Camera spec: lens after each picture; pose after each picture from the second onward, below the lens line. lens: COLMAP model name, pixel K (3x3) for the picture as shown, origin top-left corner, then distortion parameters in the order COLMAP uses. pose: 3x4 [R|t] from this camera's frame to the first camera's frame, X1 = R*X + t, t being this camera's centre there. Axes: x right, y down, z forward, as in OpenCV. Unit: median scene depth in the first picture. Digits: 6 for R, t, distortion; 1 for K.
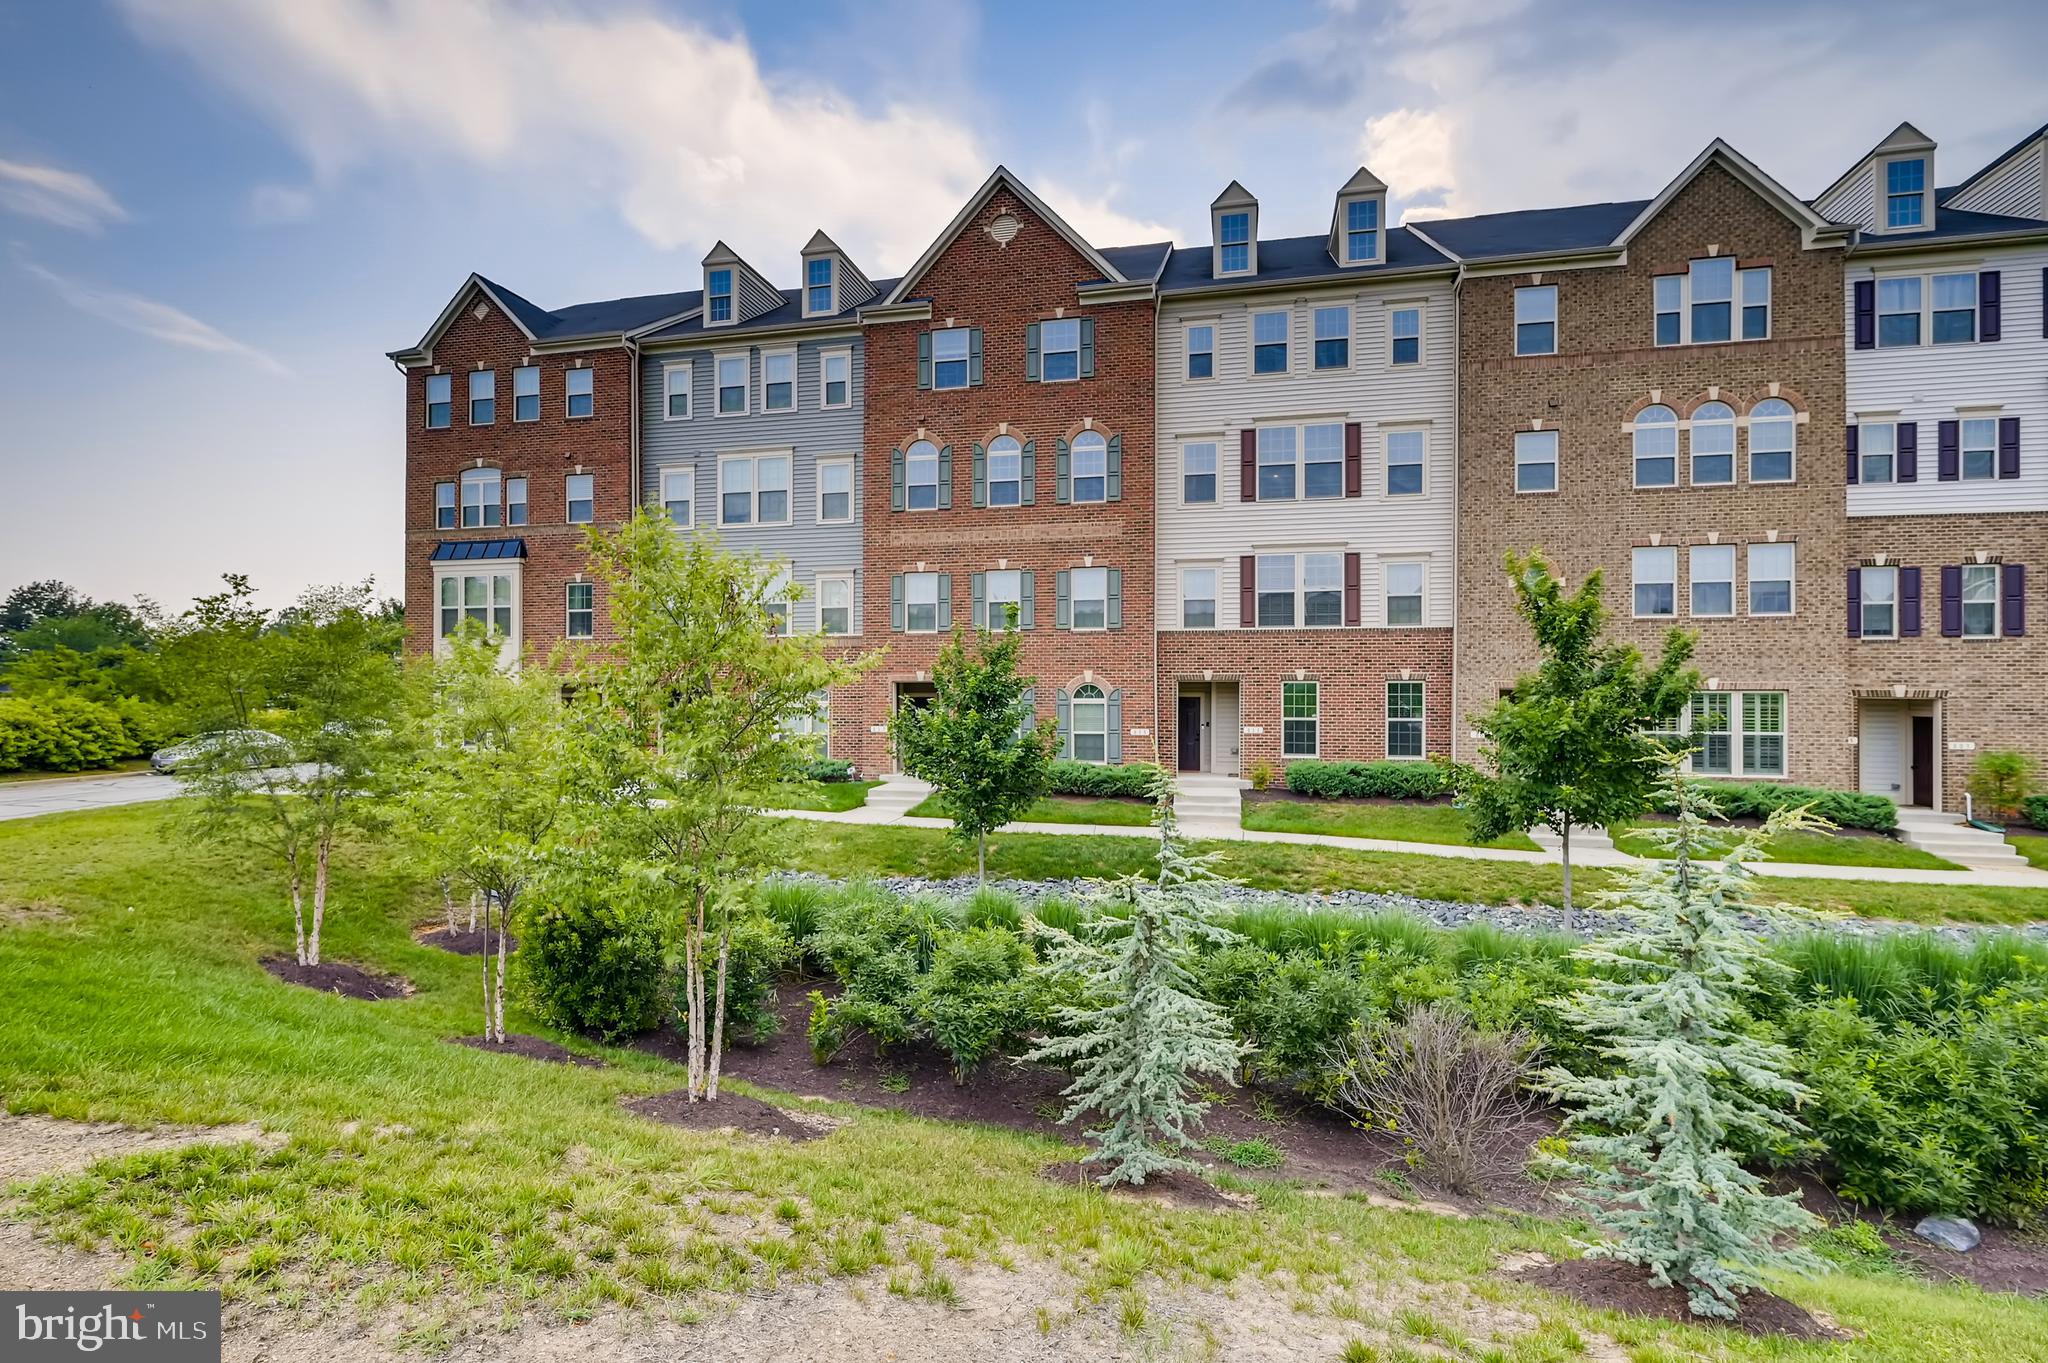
lens RADIAL K [[965.9, 0, 1025.2], [0, 965.9, 685.9], [0, 0, 1]] dist [0.003970, -0.000316]
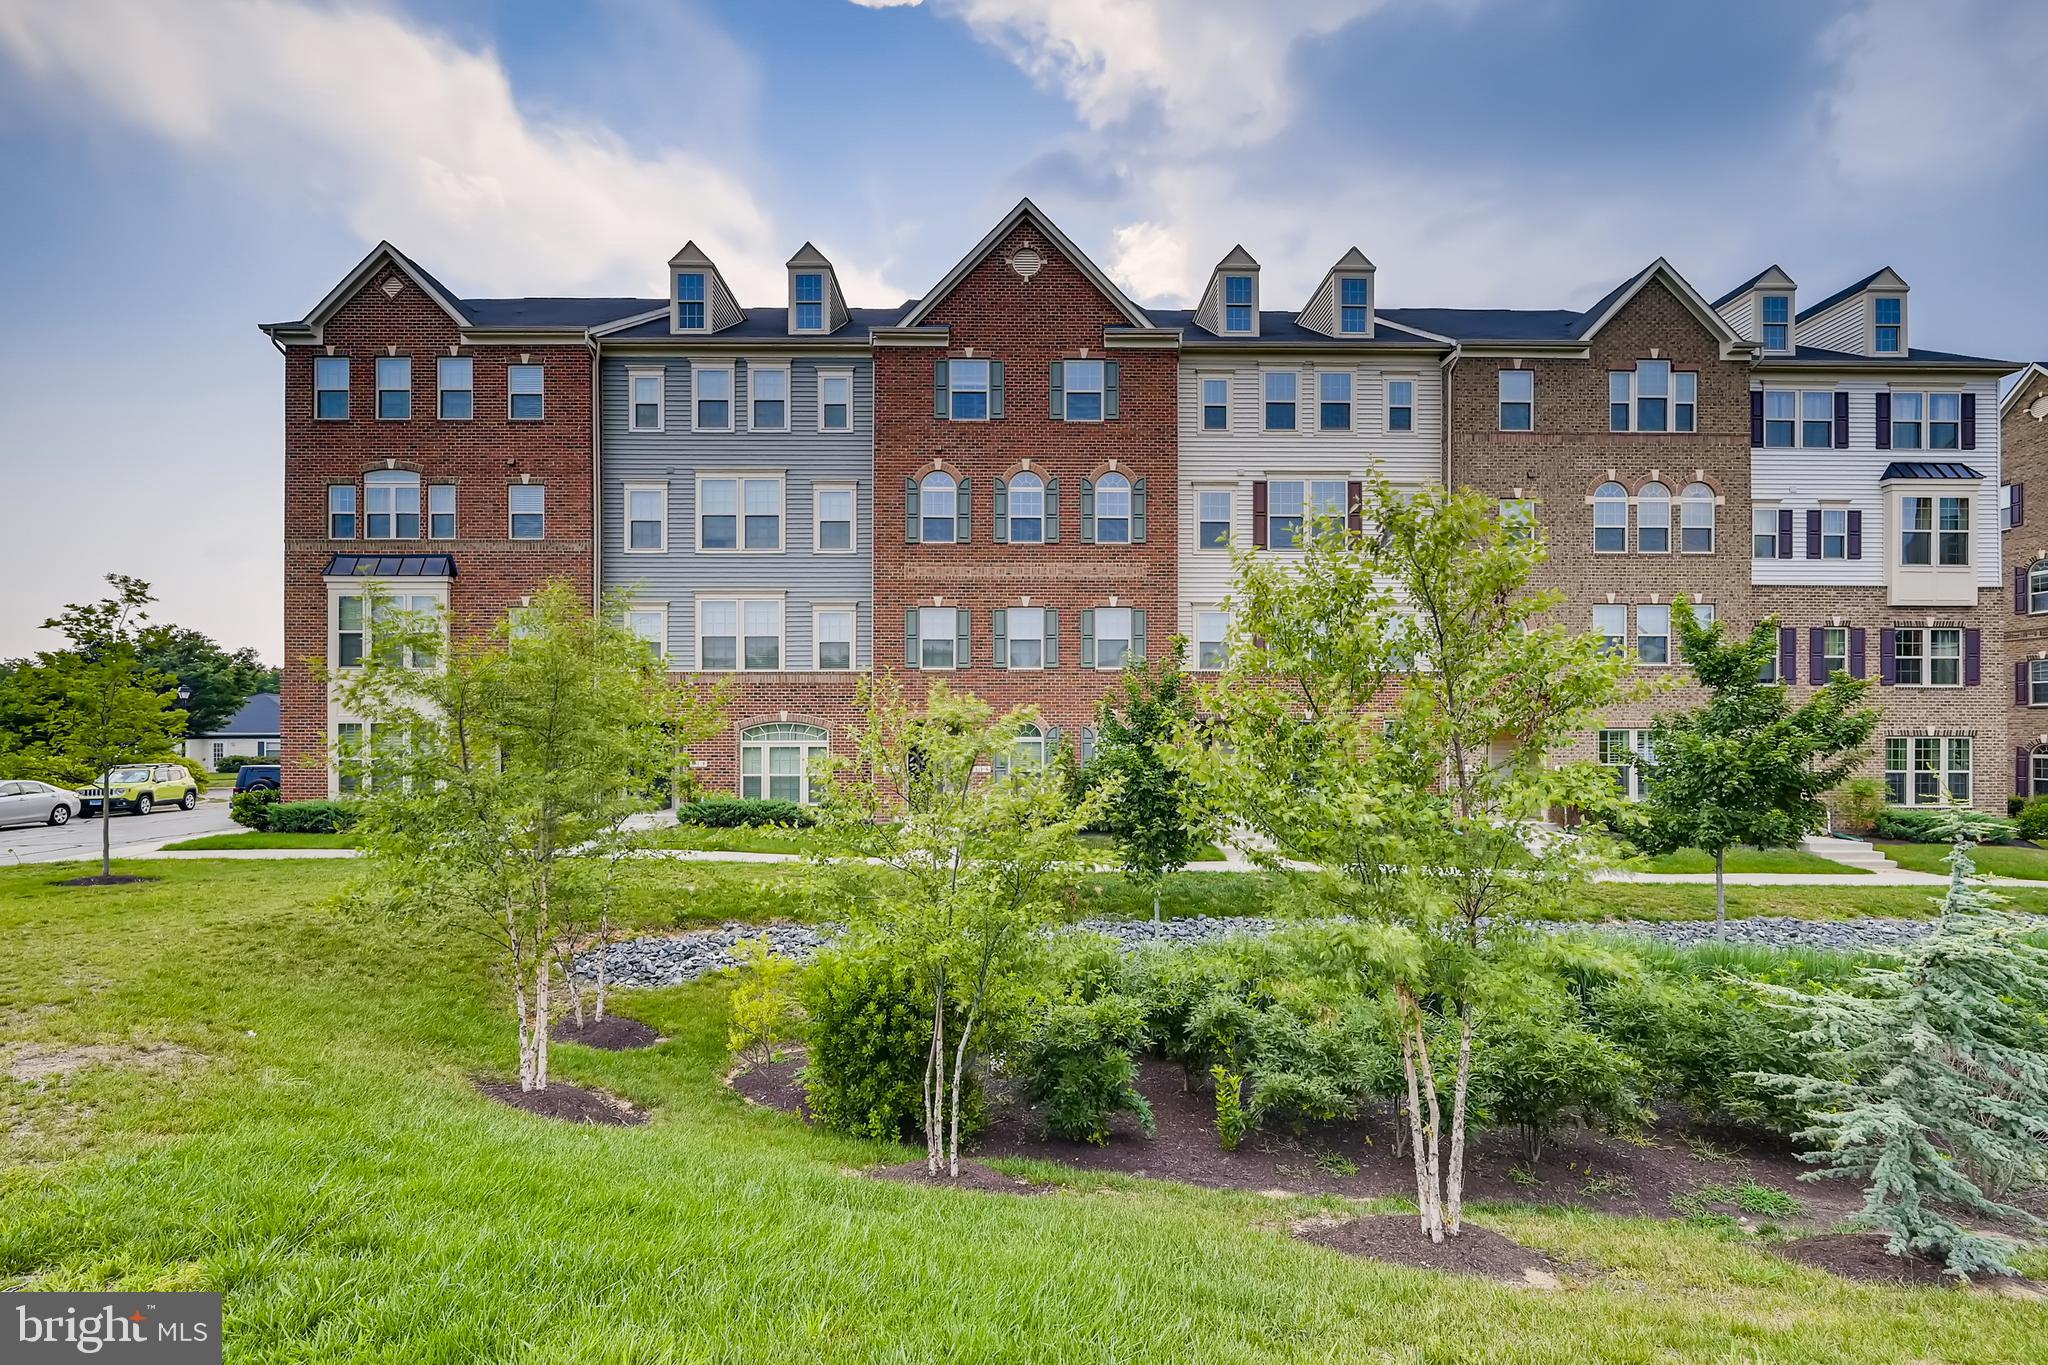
lens RADIAL K [[896.1, 0, 1016.3], [0, 896.1, 730.6], [0, 0, 1]] dist [0.001207, 0.000702]
pose [[0.970552, -0.000657, 0.240892, -0.255150], [-0.000504, 0.999989, 0.004759, 0.002262], [-0.240892, -0.004740, 0.970540, 0.108677]]
